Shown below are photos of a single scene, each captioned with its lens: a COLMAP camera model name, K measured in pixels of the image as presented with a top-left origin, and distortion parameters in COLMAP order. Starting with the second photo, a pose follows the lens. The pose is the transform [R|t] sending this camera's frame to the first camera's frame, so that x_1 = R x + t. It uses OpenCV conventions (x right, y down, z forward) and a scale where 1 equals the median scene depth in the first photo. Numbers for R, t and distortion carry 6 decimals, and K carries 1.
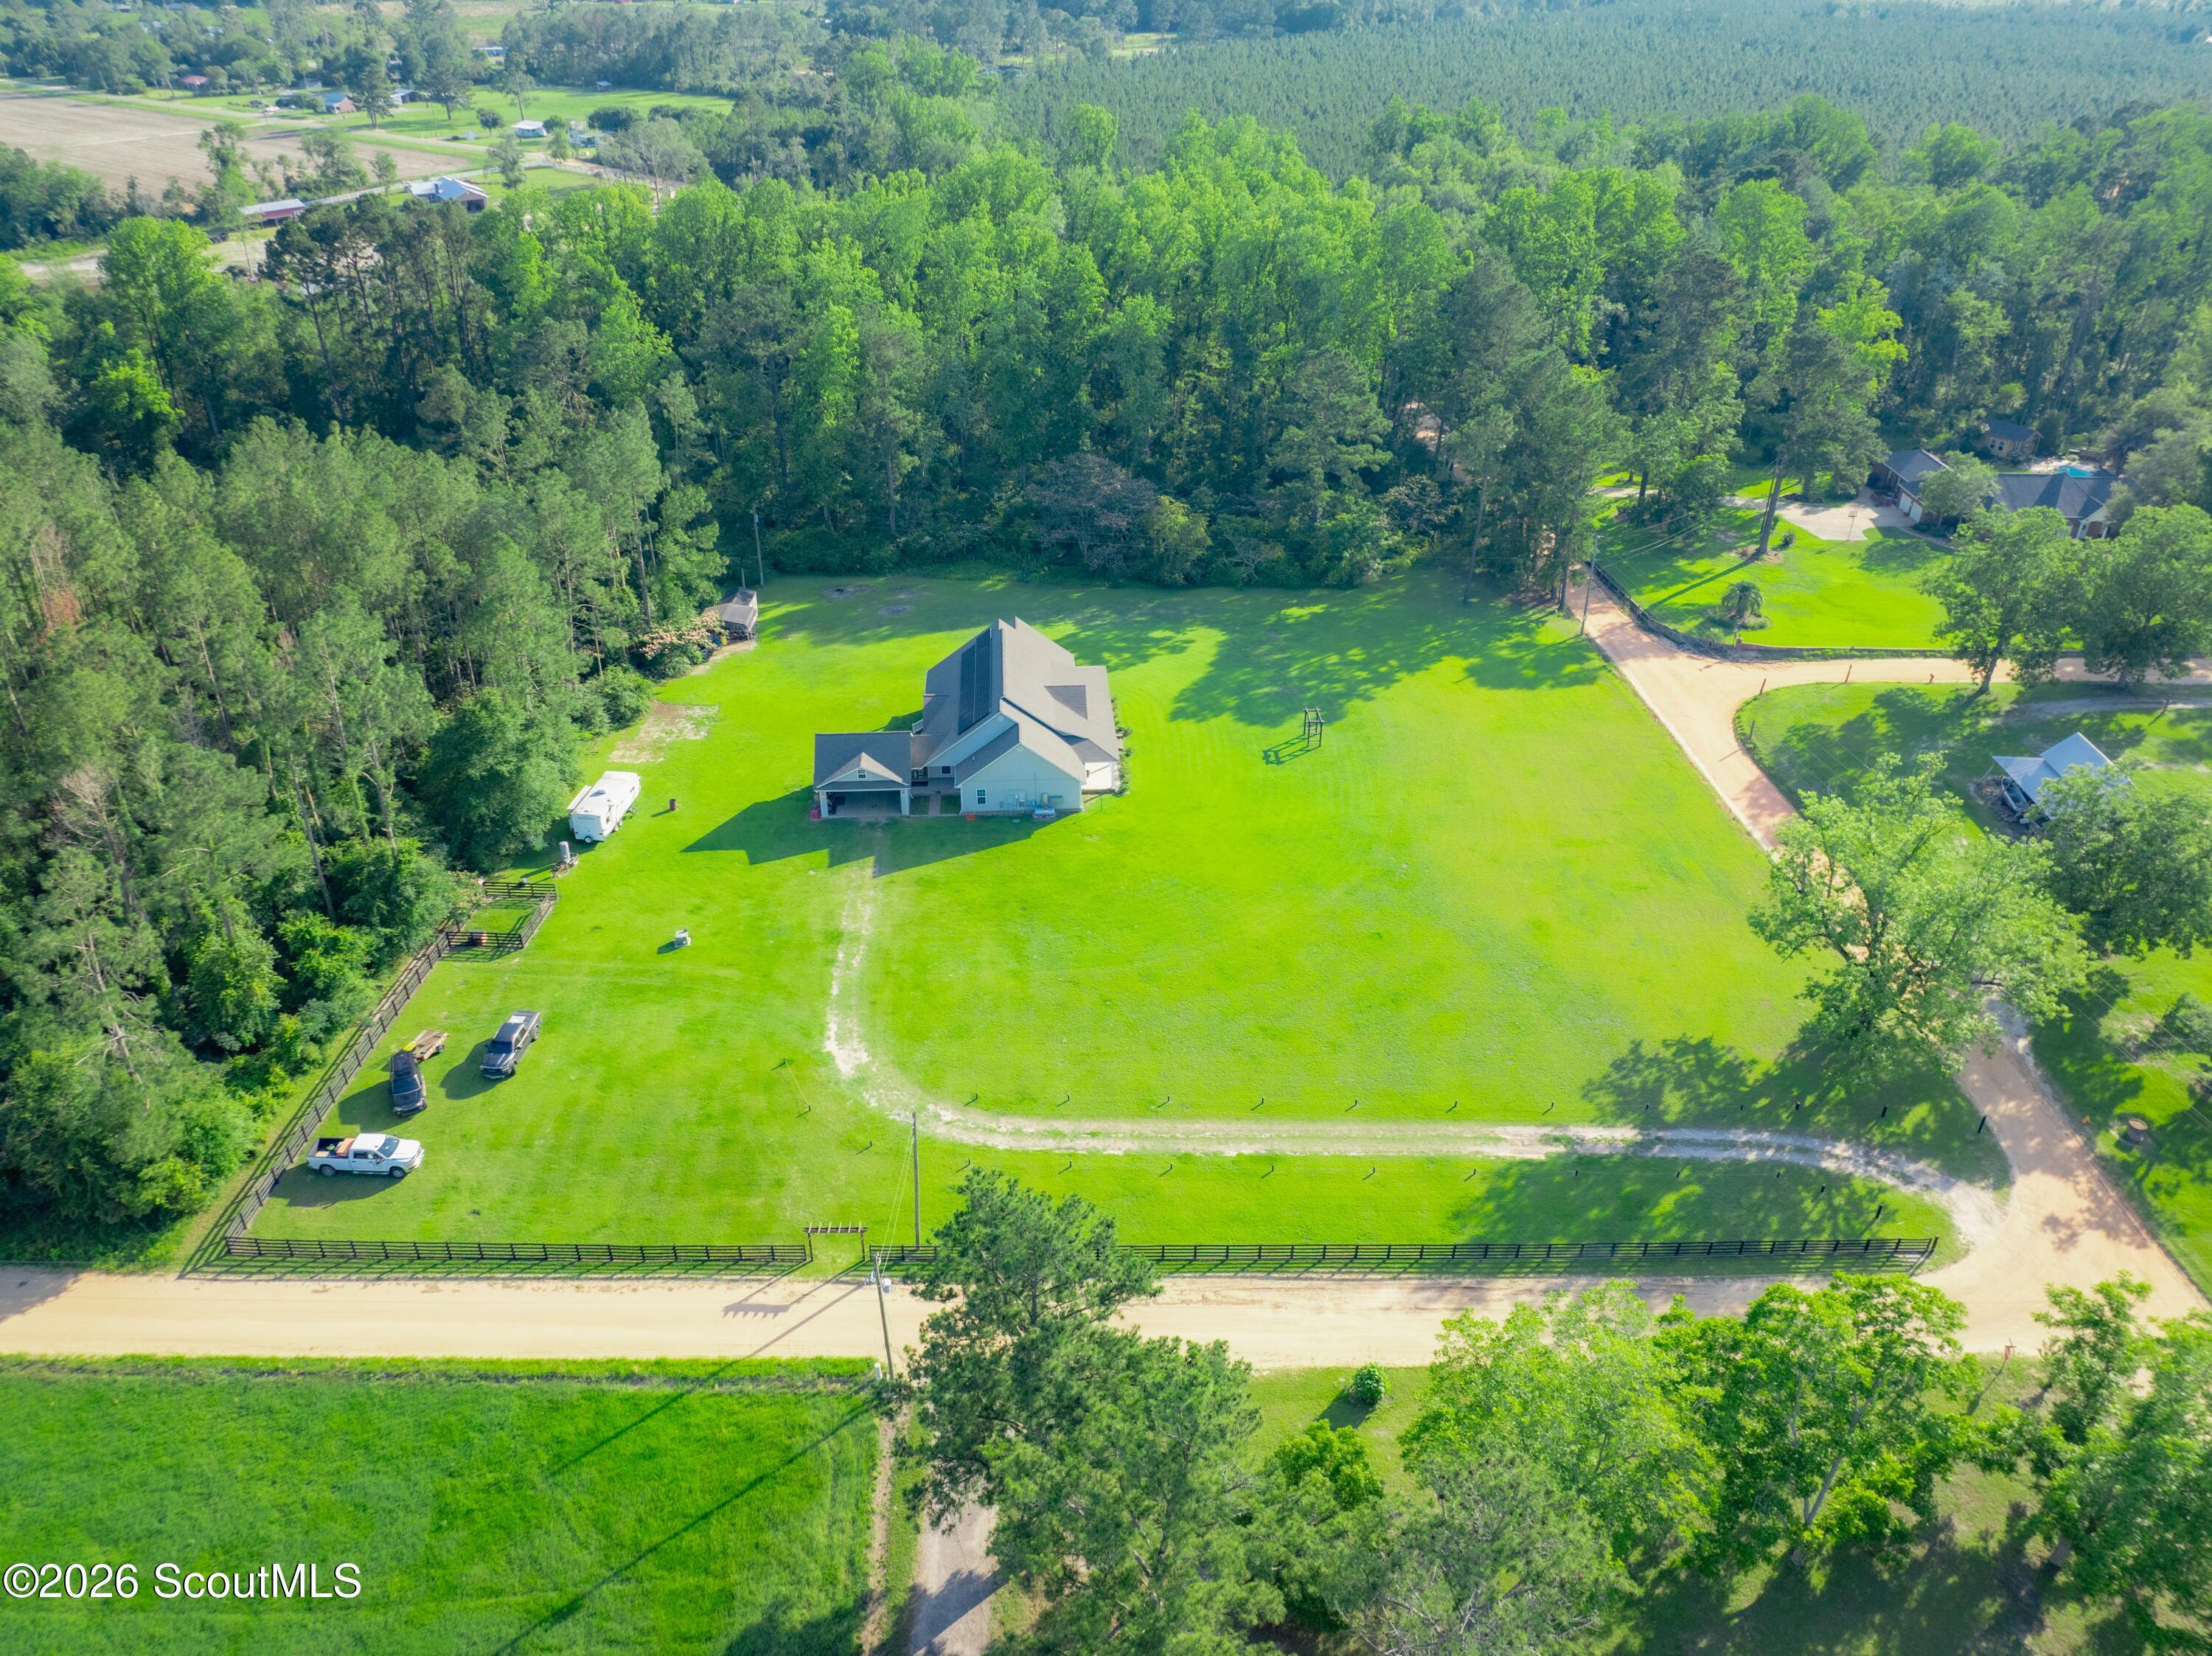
lens RADIAL K [[1550.0, 0, 1091.6], [0, 1550.0, 822.3], [0, 0, 1]] dist [-0.026154, -0.025033]
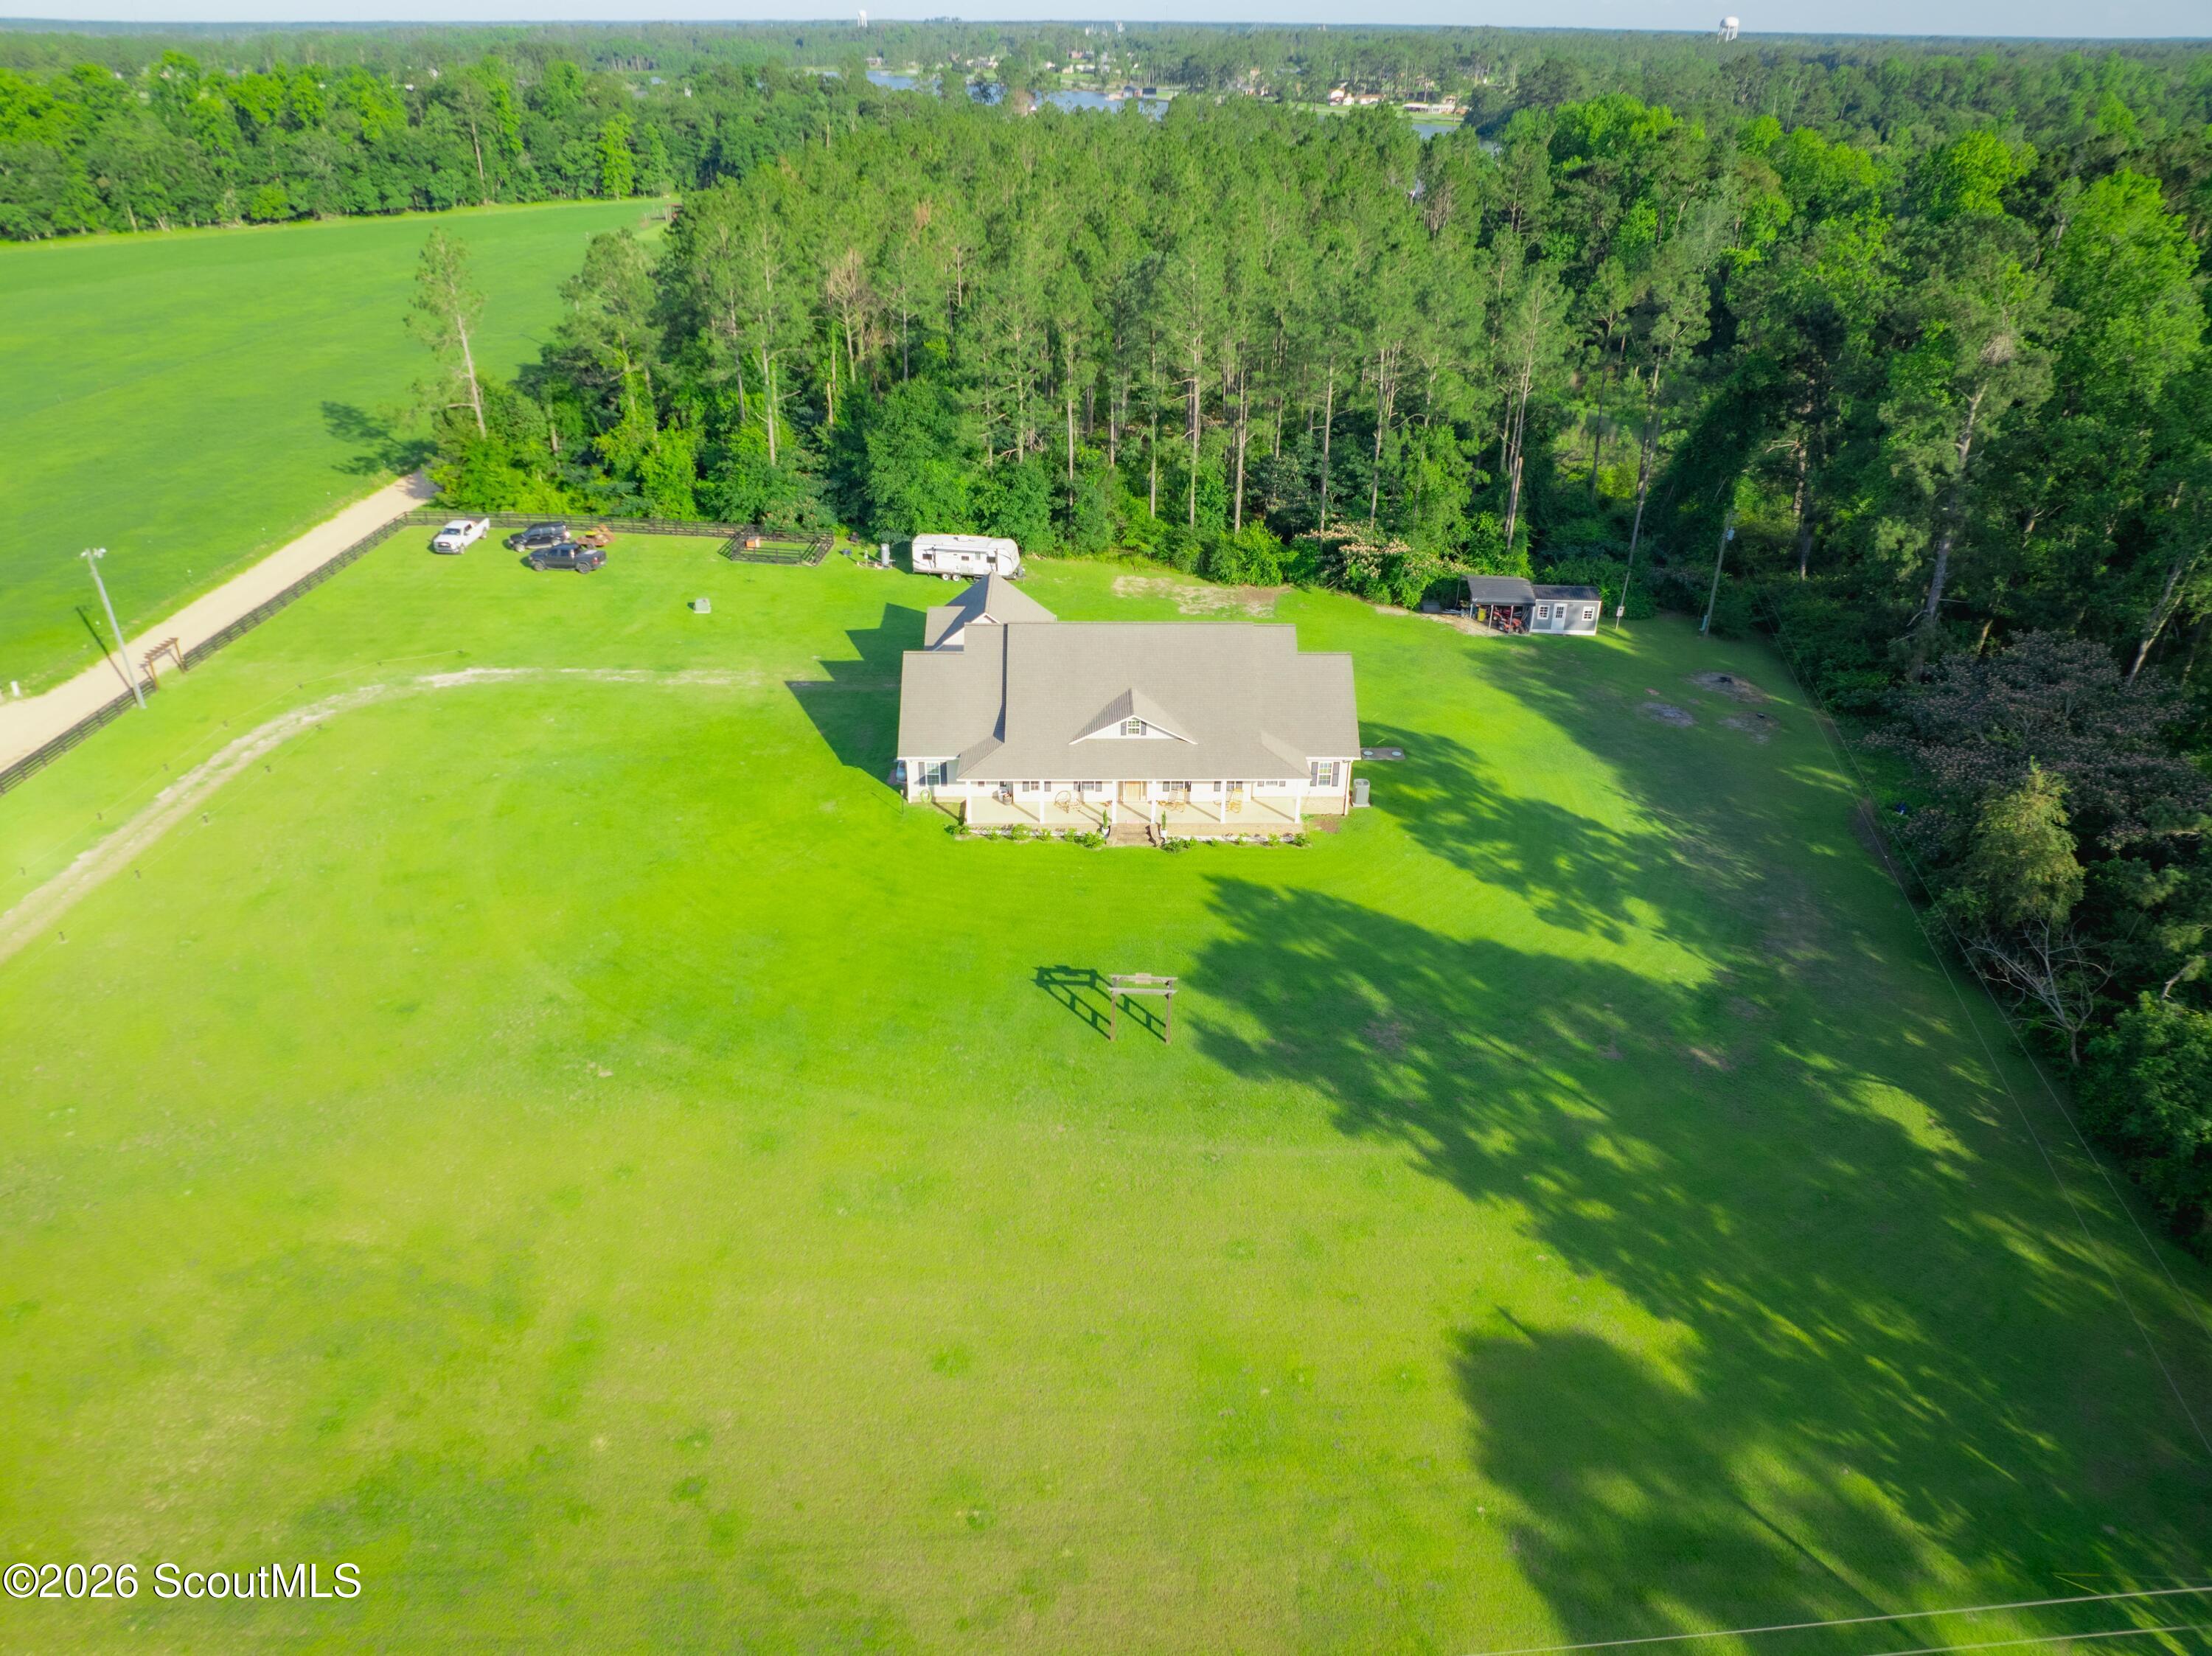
lens RADIAL K [[1559.7, 0, 1094.5], [0, 1559.7, 815.5], [0, 0, 1]] dist [-0.044773, 0.013647]
pose [[-0.048389, 0.450832, -0.891296, 0.619625], [-0.520884, 0.750004, 0.407644, -0.333398], [0.852255, 0.483987, 0.198540, 0.999210]]
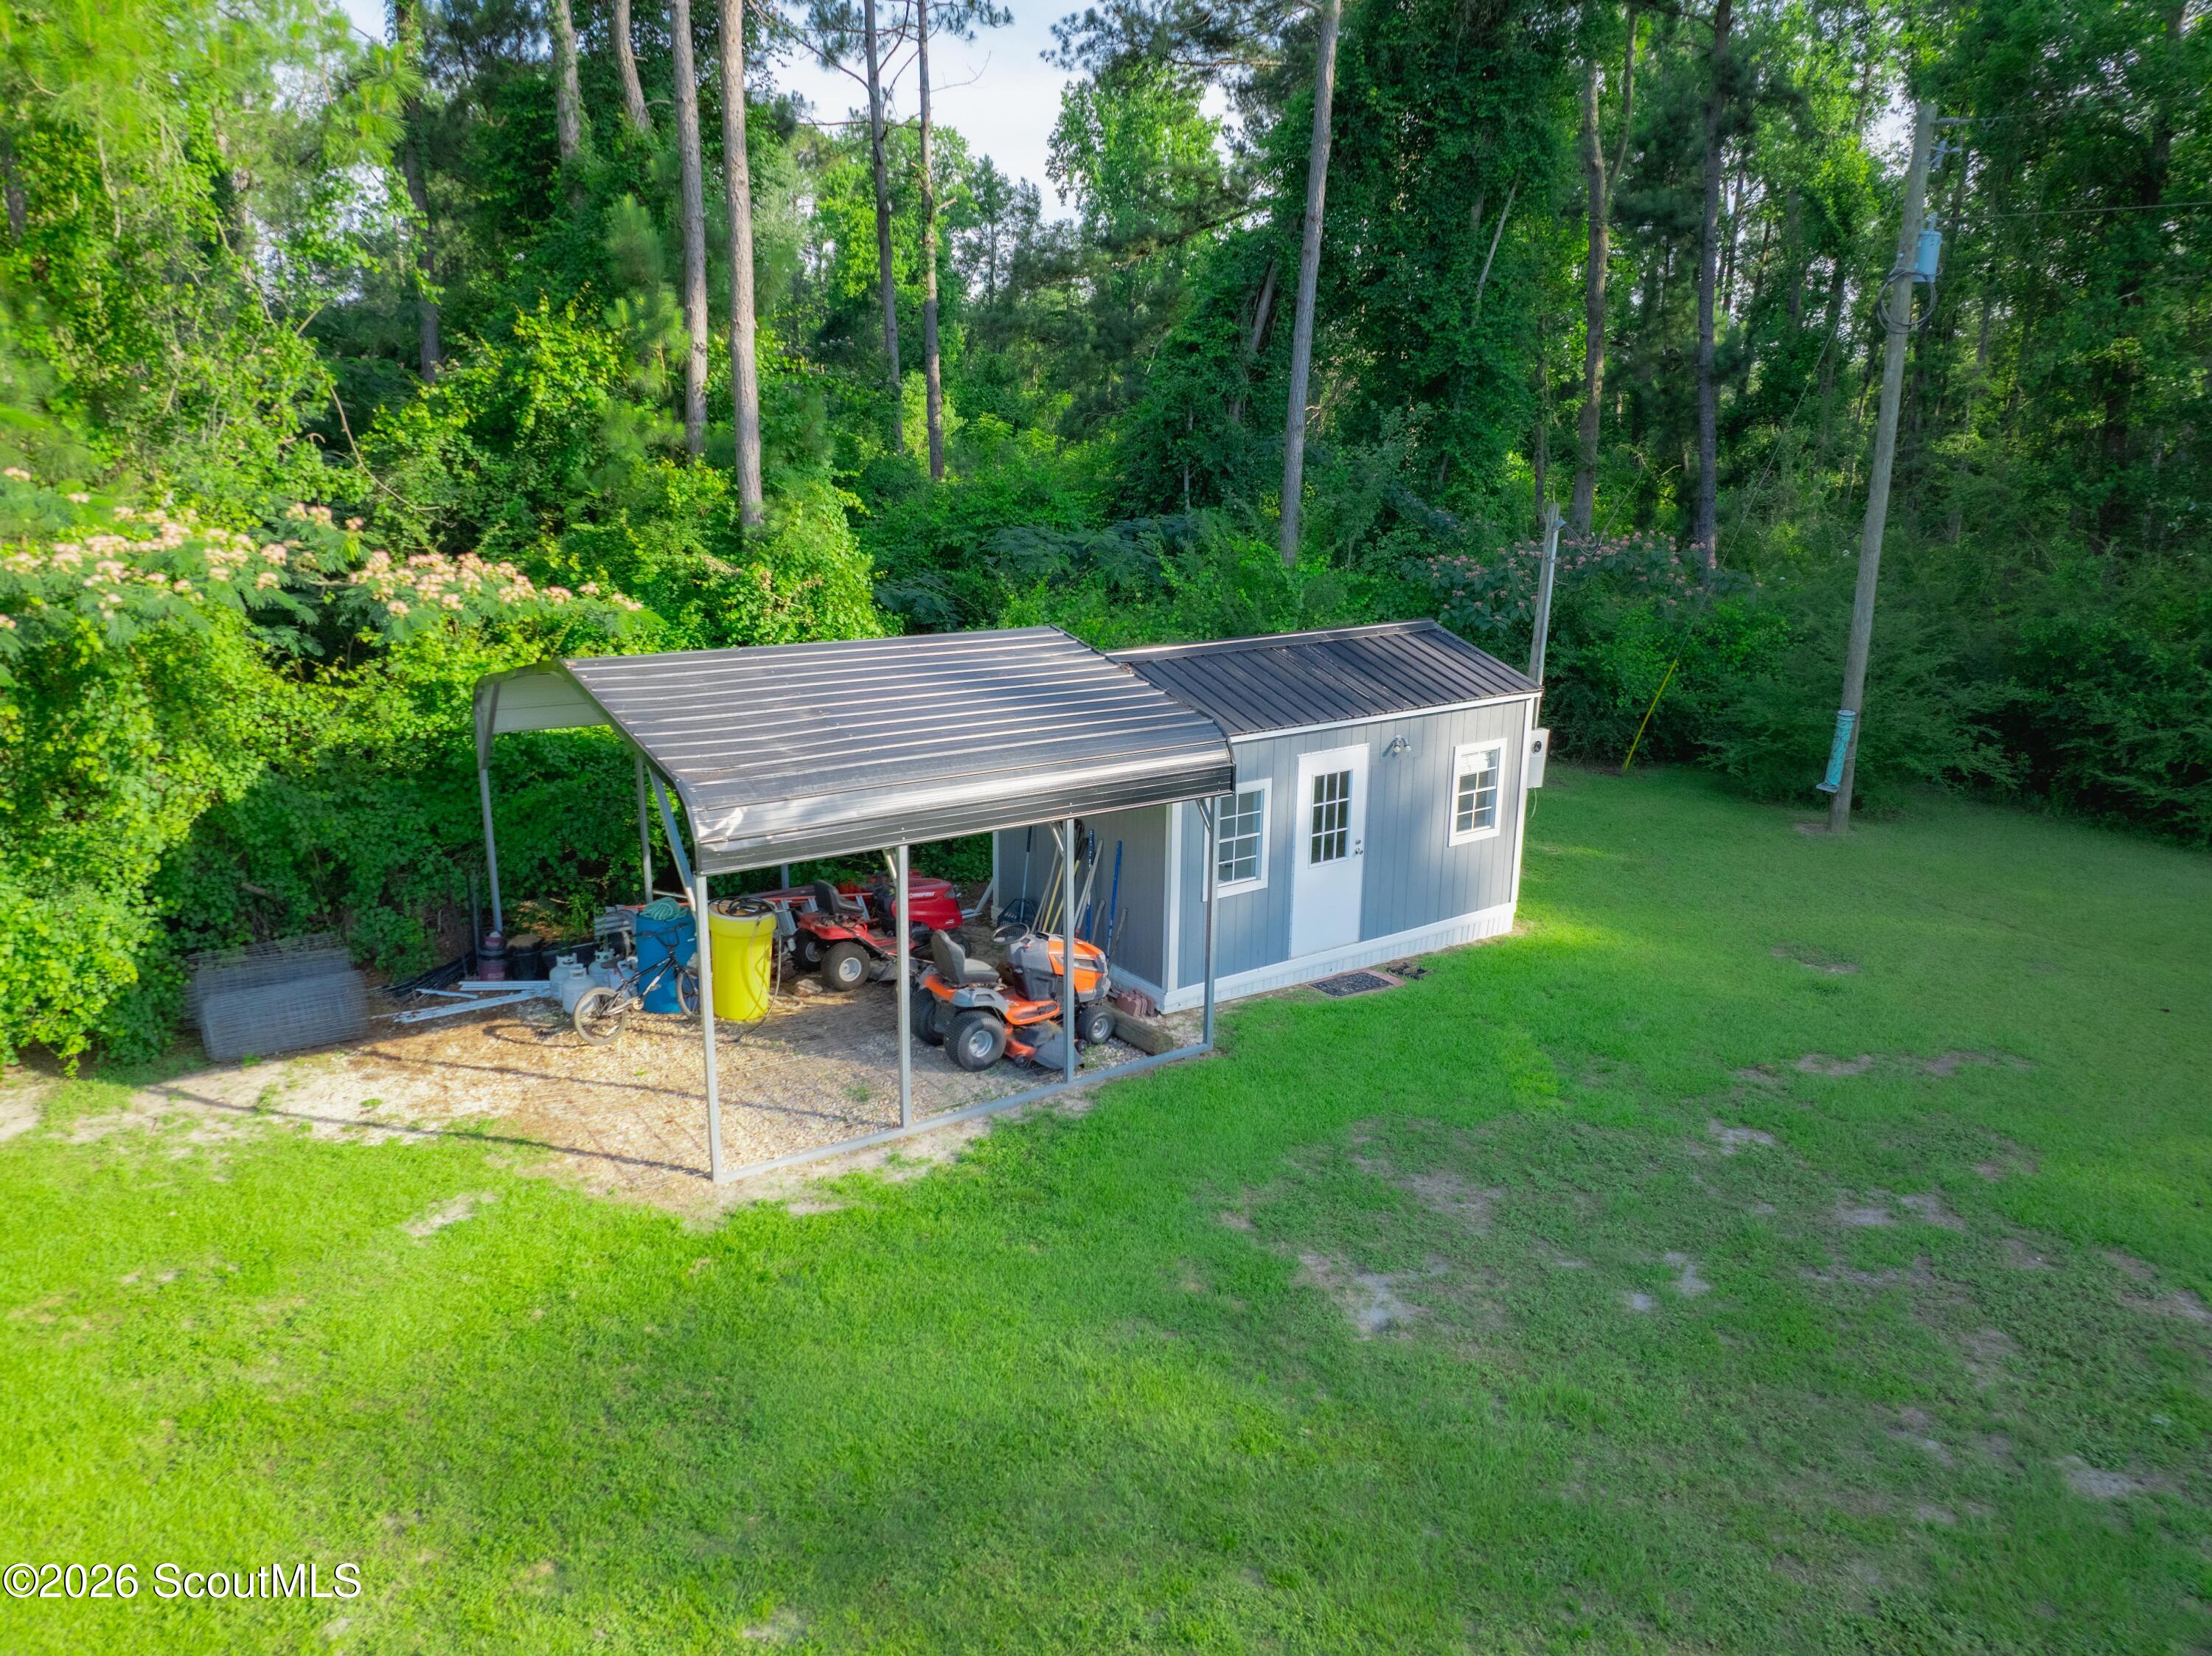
lens RADIAL K [[1559.7, 0, 1094.5], [0, 1559.7, 815.5], [0, 0, 1]] dist [-0.044773, 0.013647]
pose [[0.581882, 0.206511, -0.786617, -0.215514], [-0.422074, 0.903451, -0.075035, -0.169157], [0.695174, 0.375672, 0.612865, 1.282530]]
